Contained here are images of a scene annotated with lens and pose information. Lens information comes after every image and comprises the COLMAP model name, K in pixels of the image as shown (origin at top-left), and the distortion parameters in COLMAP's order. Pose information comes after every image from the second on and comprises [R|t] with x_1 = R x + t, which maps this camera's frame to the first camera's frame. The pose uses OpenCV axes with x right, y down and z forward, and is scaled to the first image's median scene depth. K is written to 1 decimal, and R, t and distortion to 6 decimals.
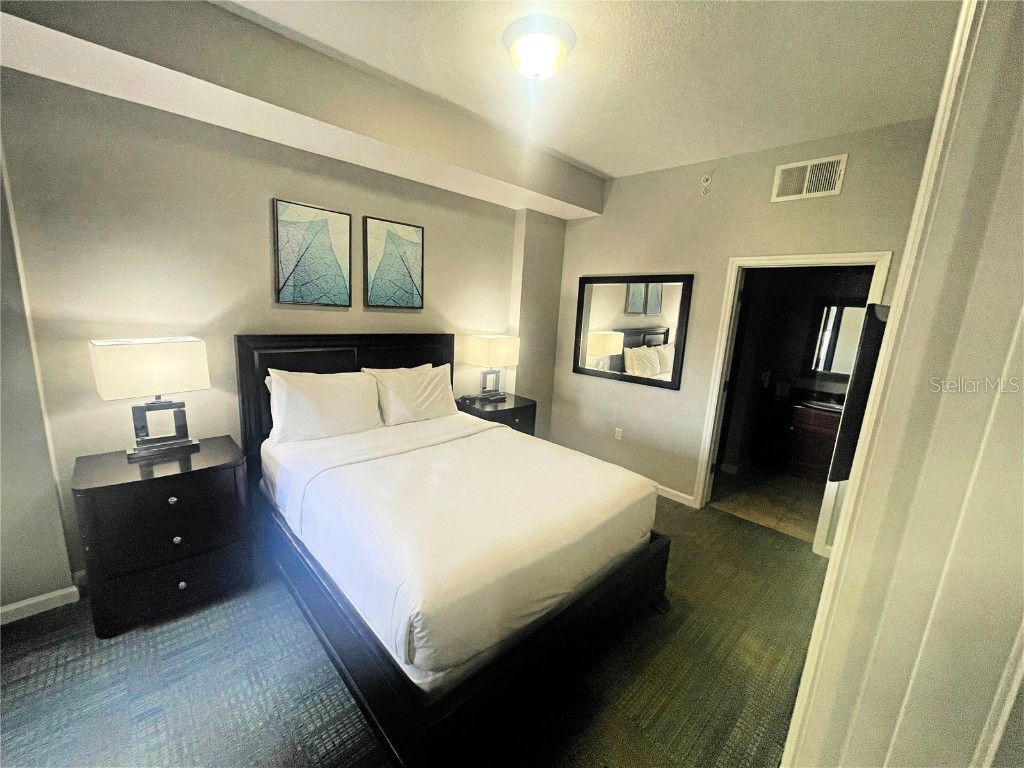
lens RADIAL K [[412.1, 0, 506.7], [0, 412.1, 388.8], [0, 0, 1]] dist [-0.001986, 0.000409]
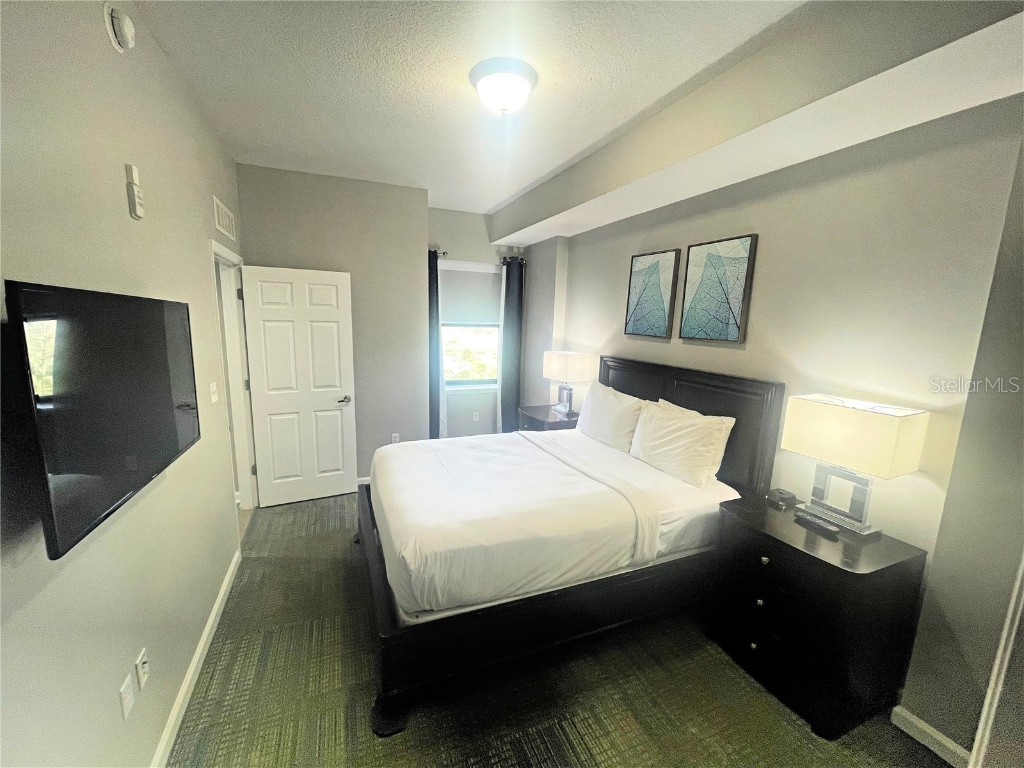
lens RADIAL K [[412.1, 0, 506.7], [0, 412.1, 388.8], [0, 0, 1]] dist [-0.001986, 0.000409]
pose [[-0.350564, 0.086406, -0.932544, 0.698806], [-0.246011, 0.952271, 0.180715, -0.161611], [0.903650, 0.292768, -0.312575, 0.964868]]
